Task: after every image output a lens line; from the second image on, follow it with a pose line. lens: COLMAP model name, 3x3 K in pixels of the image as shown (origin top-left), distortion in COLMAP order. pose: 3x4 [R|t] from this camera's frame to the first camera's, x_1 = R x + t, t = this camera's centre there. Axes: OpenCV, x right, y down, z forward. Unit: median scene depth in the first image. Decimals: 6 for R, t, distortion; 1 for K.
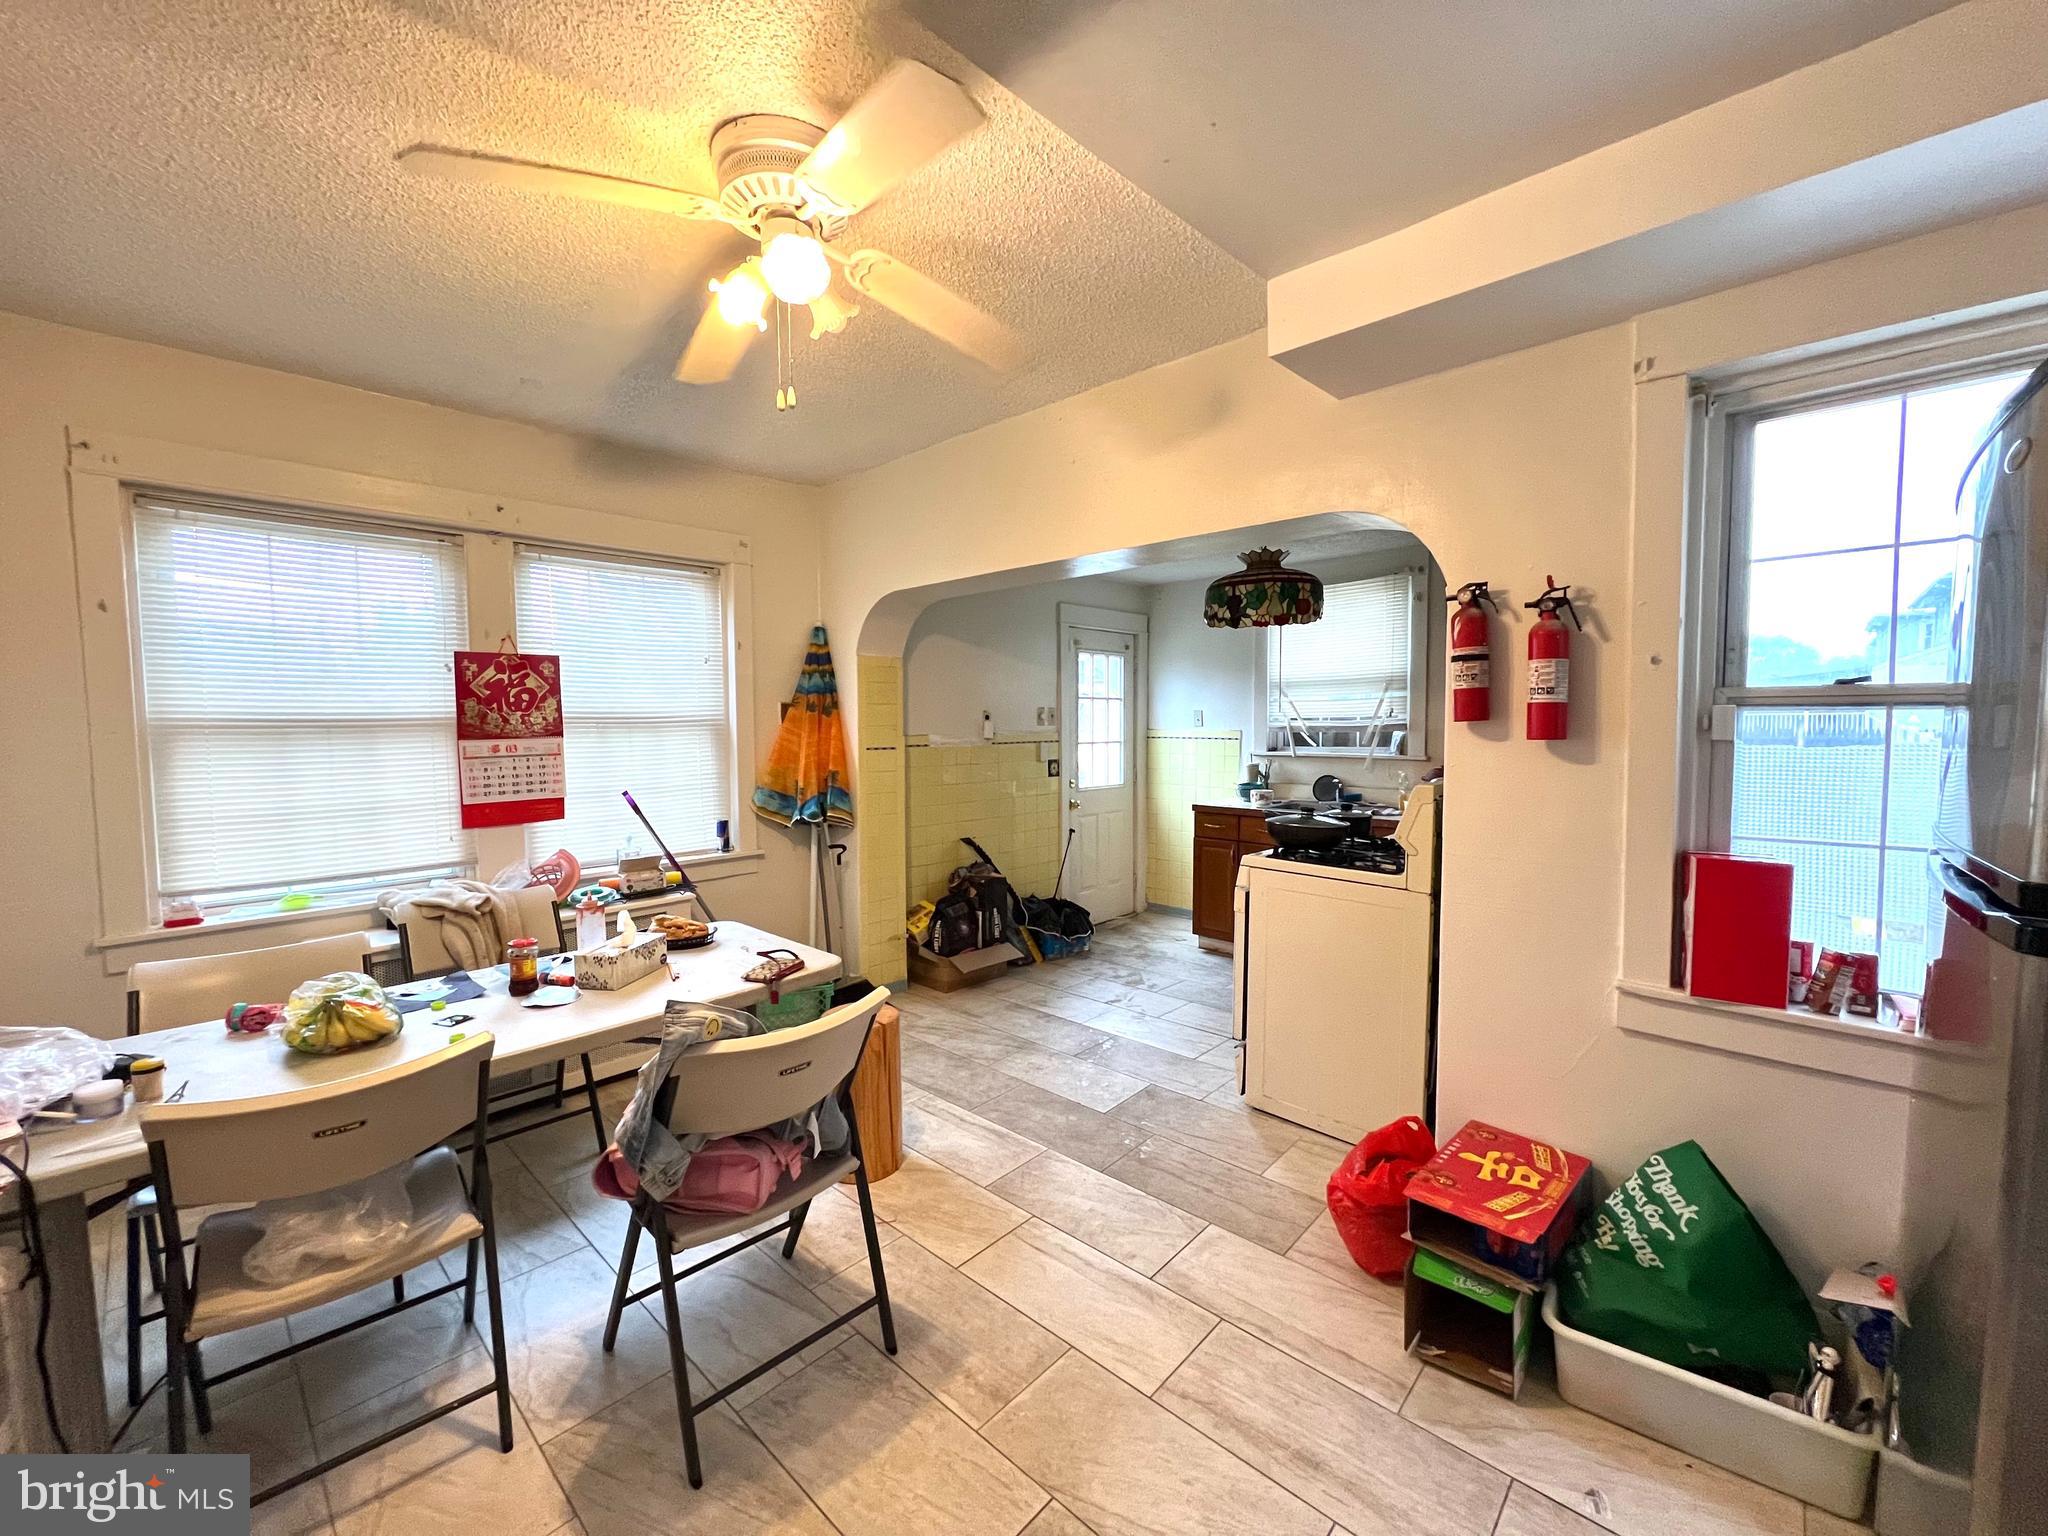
lens RADIAL K [[816.6, 0, 1018.7], [0, 816.6, 768.0], [0, 0, 1]] dist [-0.001722, 0.000083]
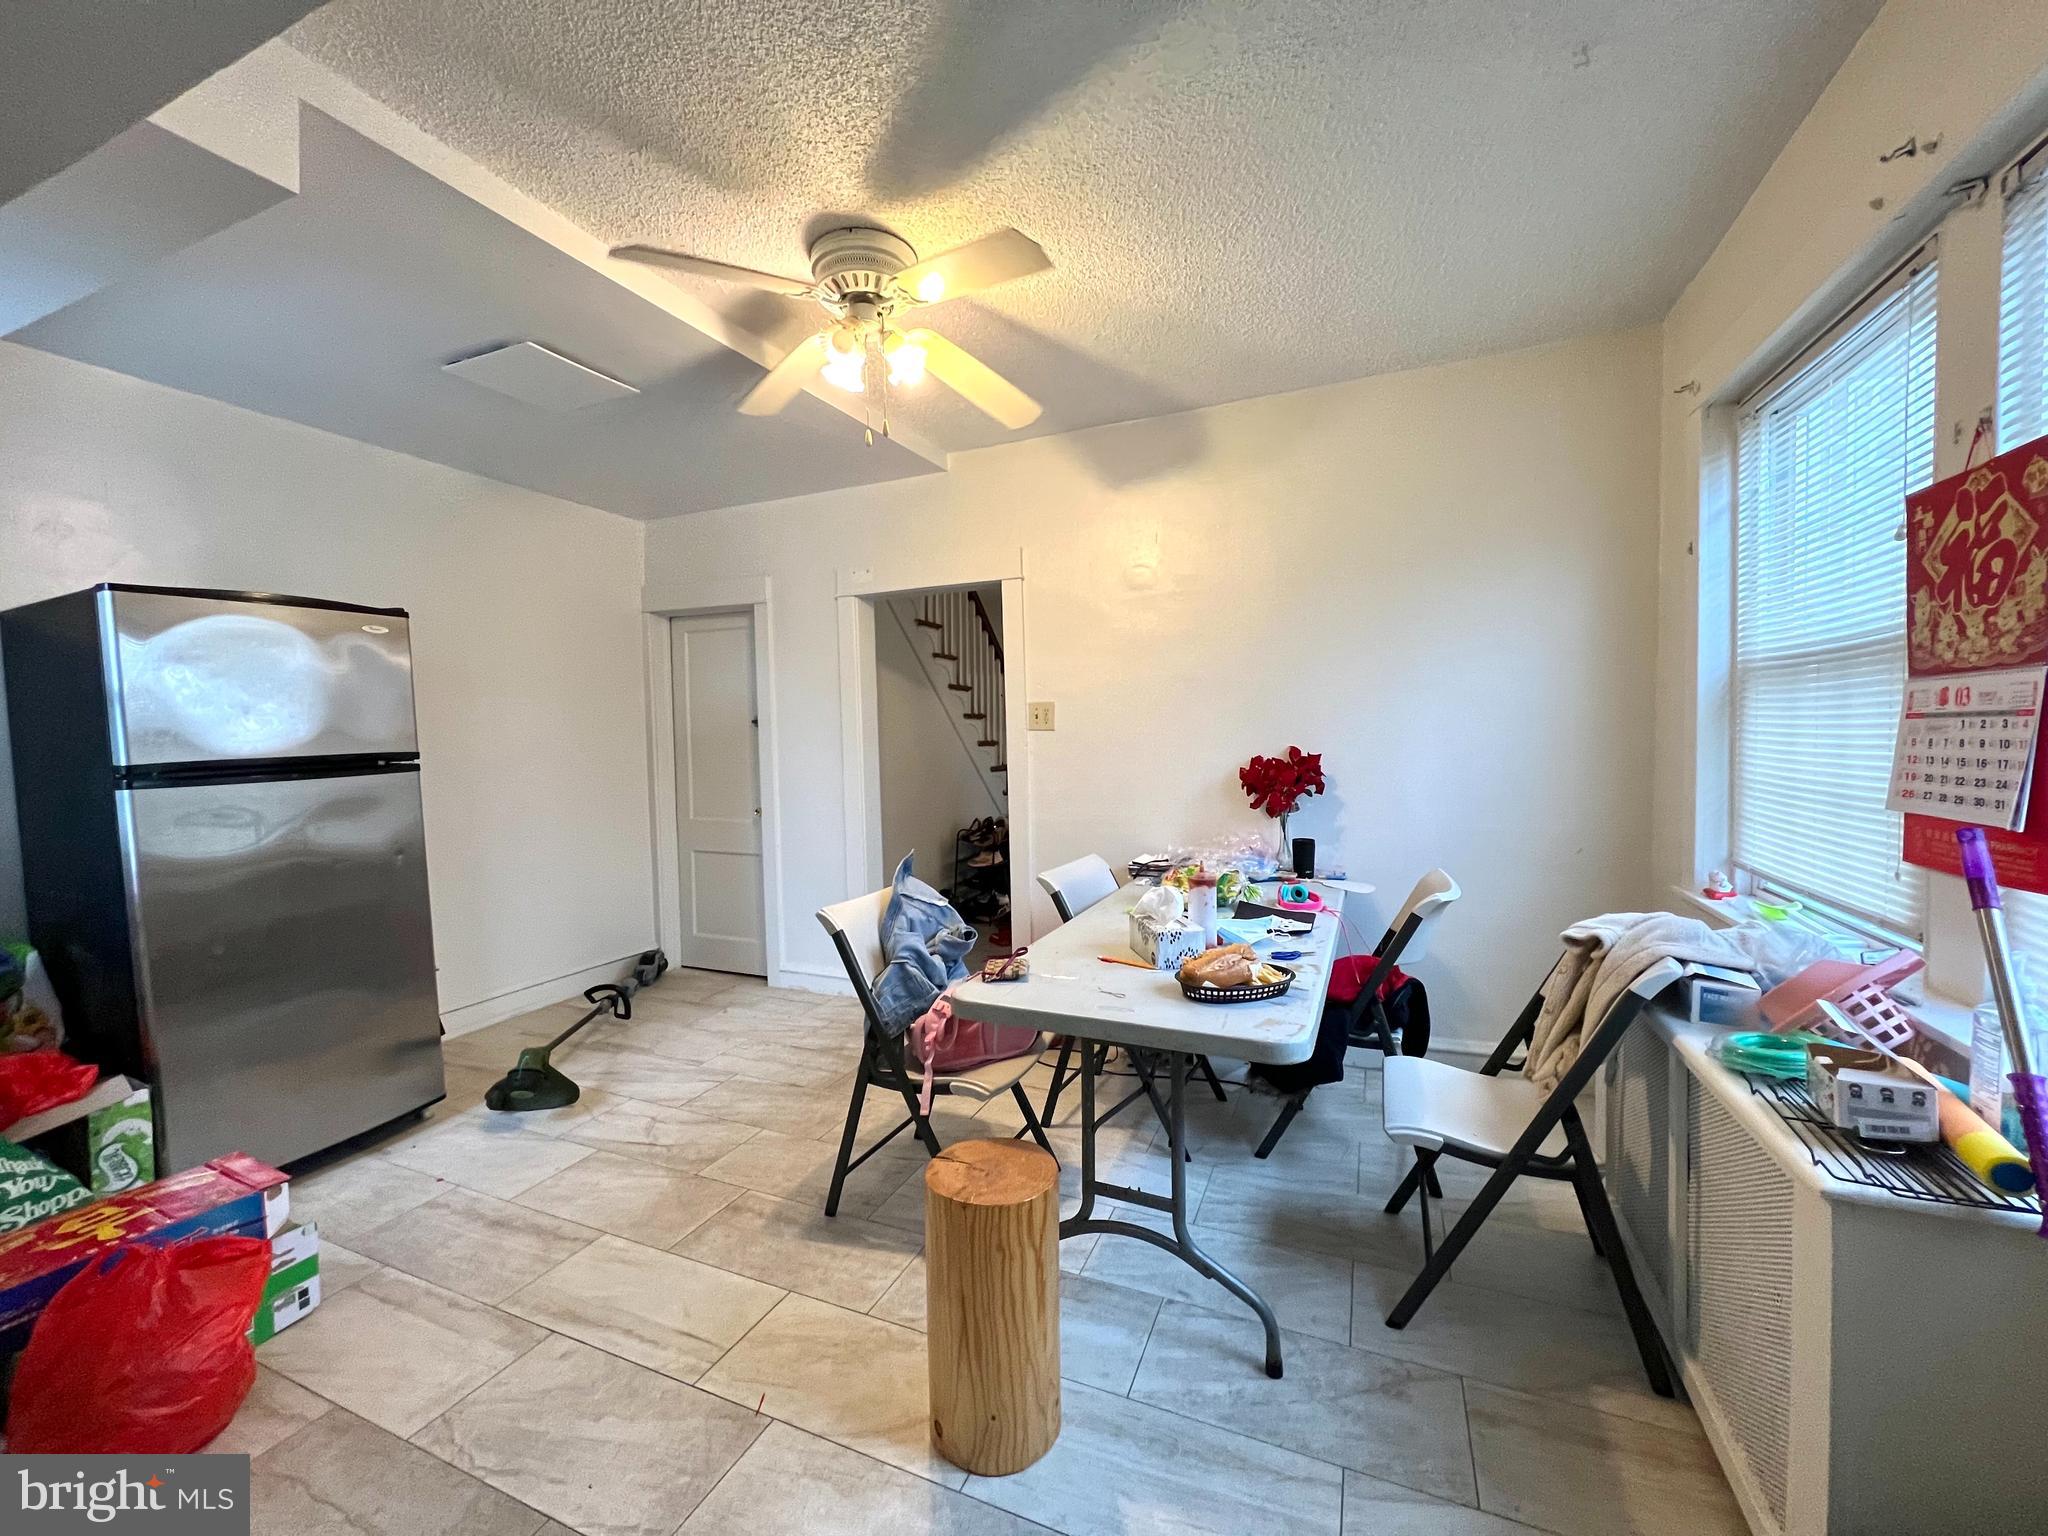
lens RADIAL K [[816.1, 0, 1023.7], [0, 816.1, 765.8], [0, 0, 1]] dist [0.003188, -0.000079]
pose [[-0.938285, 0.042942, -0.343187, -0.019060], [0.009620, 0.995119, 0.098215, -0.029987], [0.345730, 0.088852, -0.934118, 1.075840]]
